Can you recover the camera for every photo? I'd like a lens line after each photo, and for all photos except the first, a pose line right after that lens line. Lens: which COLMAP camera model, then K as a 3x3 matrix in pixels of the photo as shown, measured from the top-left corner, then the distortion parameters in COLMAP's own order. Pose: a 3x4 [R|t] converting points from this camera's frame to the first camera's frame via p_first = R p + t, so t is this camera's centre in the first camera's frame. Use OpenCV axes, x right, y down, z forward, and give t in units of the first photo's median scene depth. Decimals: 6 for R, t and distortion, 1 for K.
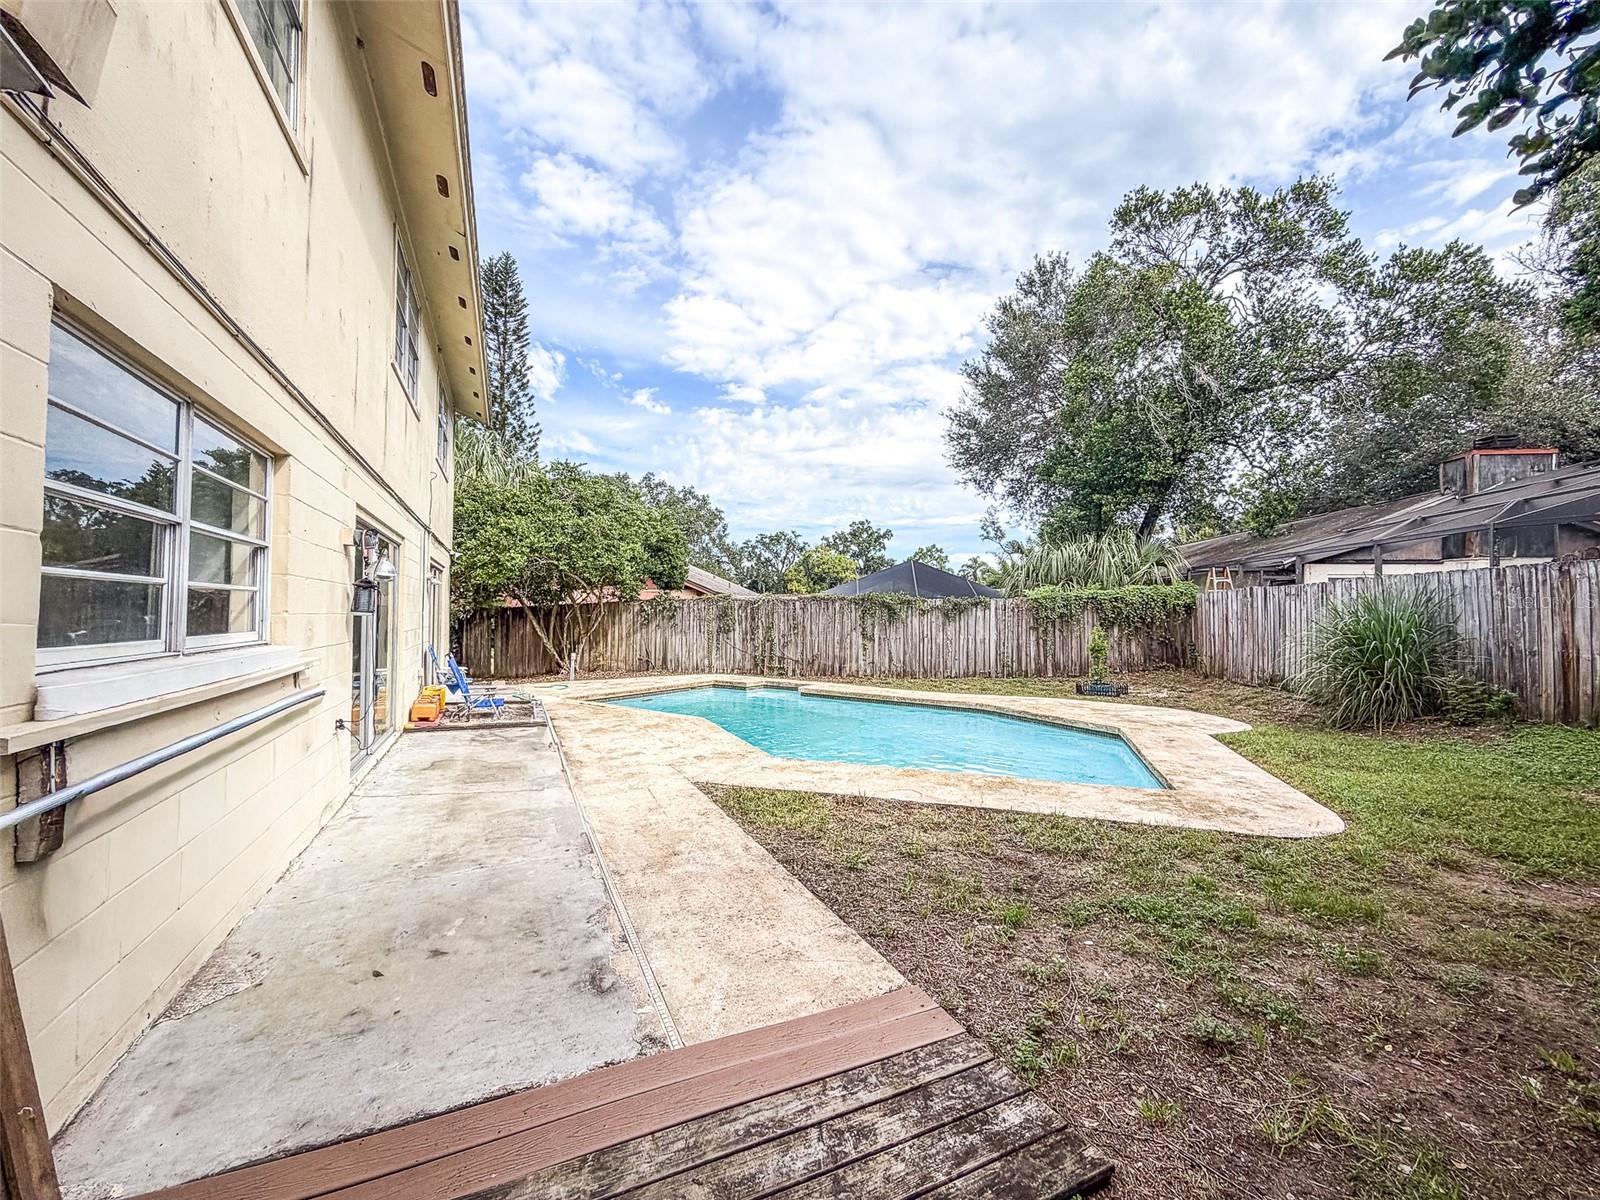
lens RADIAL K [[642.4, 0, 797.2], [0, 642.4, 604.0], [0, 0, 1]] dist [0.000419, -0.000063]
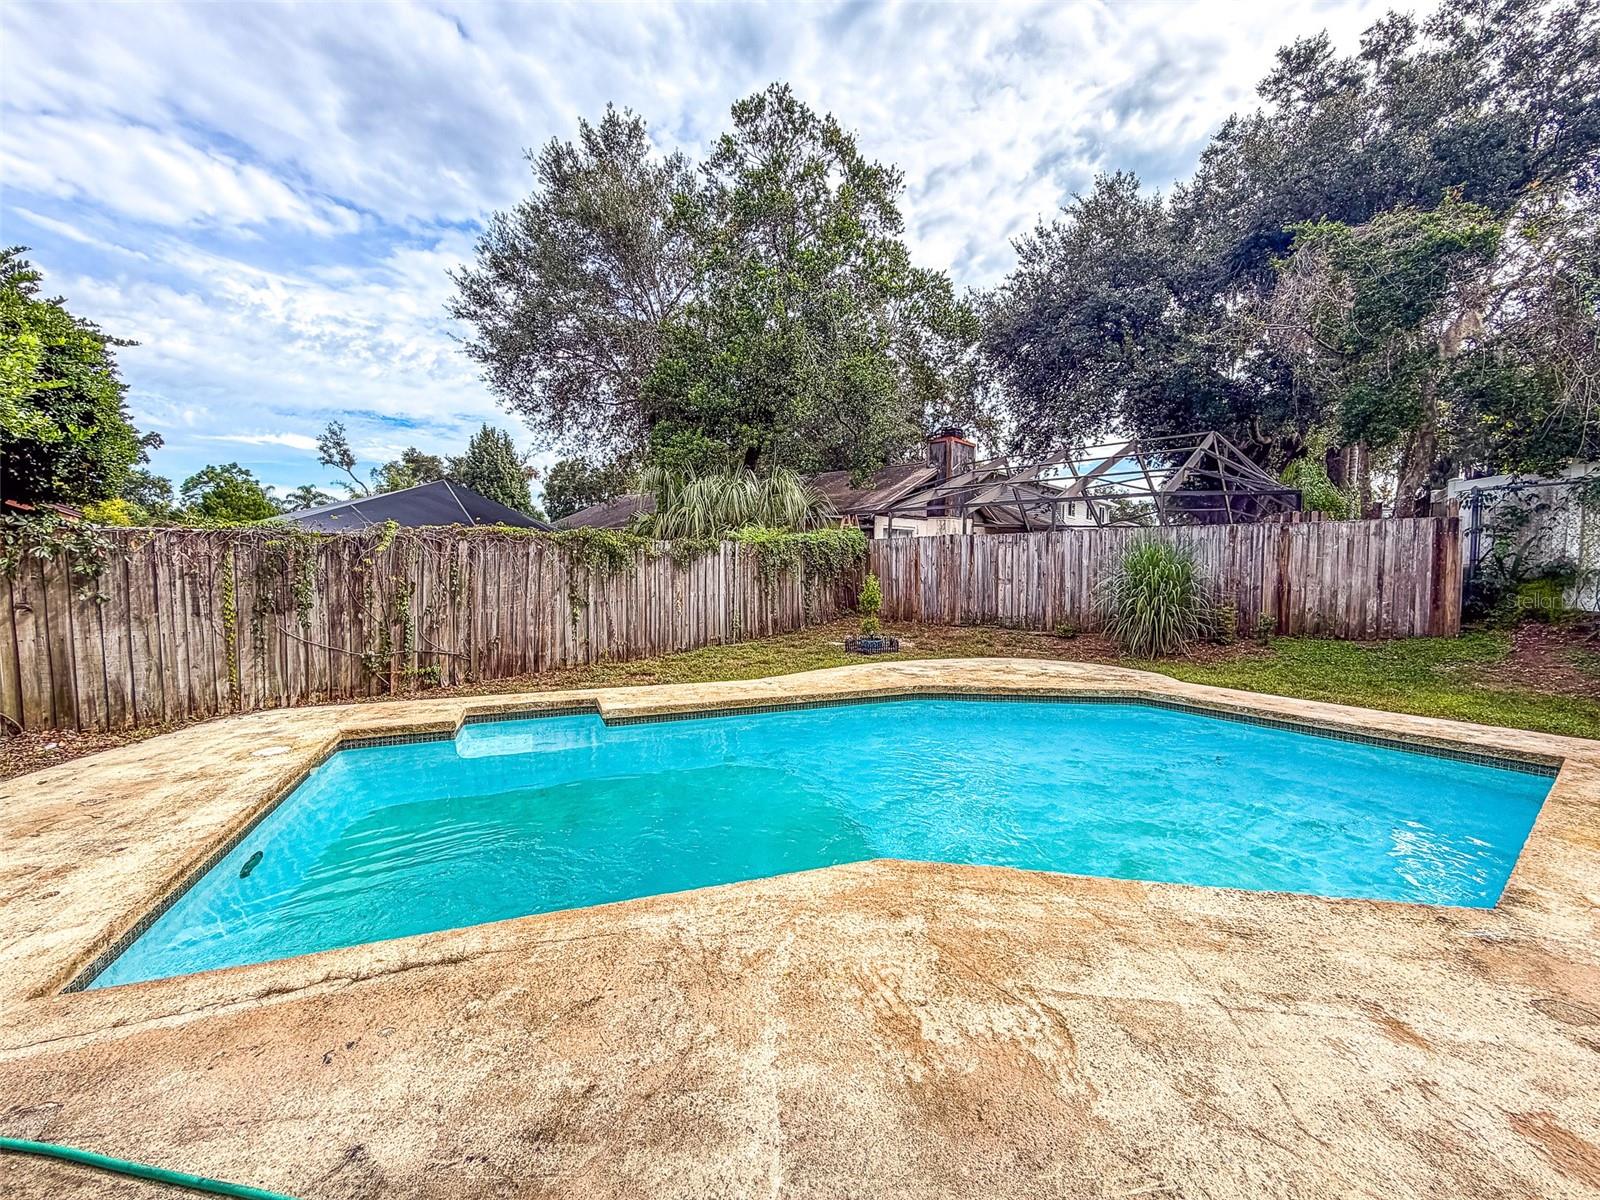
lens RADIAL K [[642.4, 0, 797.2], [0, 642.4, 604.0], [0, 0, 1]] dist [0.000419, -0.000063]
pose [[0.571121, -0.064779, 0.818306, -0.268826], [-0.007842, 0.996405, 0.084351, 0.000837], [-0.820828, -0.054592, 0.568560, 0.485036]]
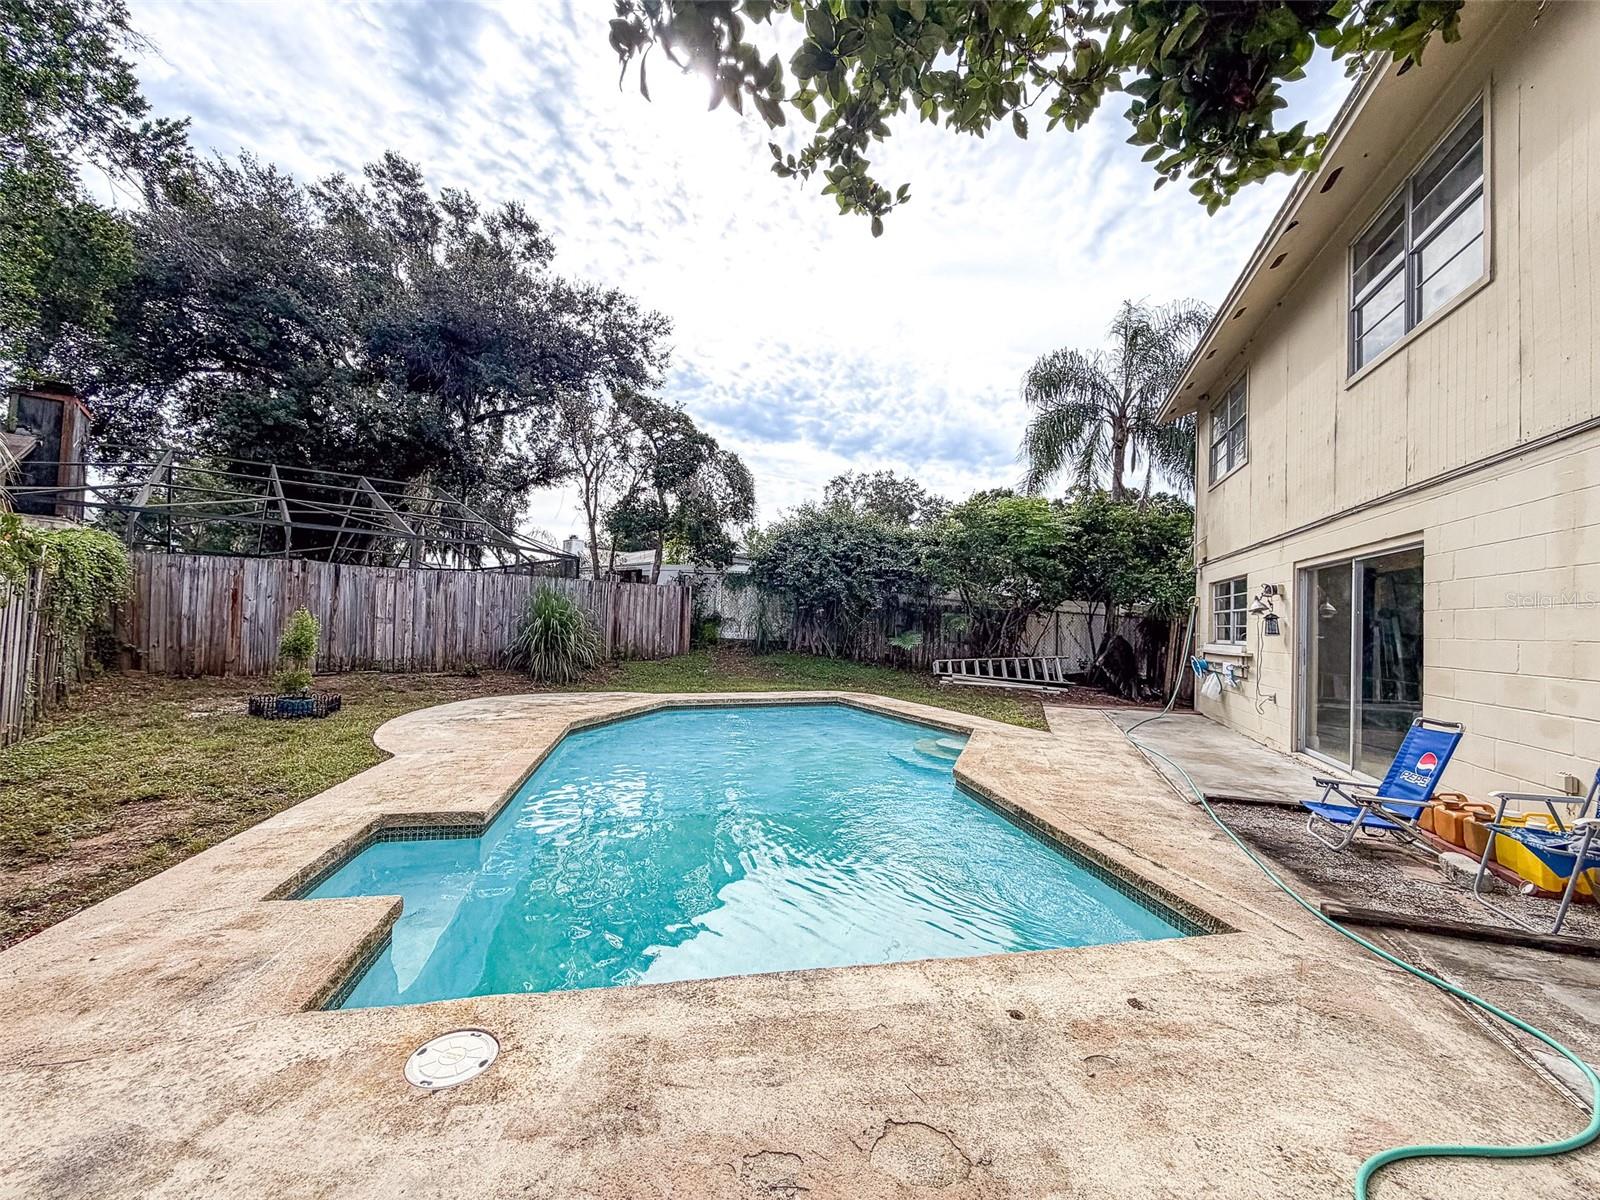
lens RADIAL K [[642.4, 0, 797.2], [0, 642.4, 604.0], [0, 0, 1]] dist [0.000419, -0.000063]
pose [[-0.721702, -0.019071, 0.691941, -0.291986], [-0.057455, 0.997821, -0.032425, 0.017285], [-0.689815, -0.063156, -0.721225, 0.946886]]
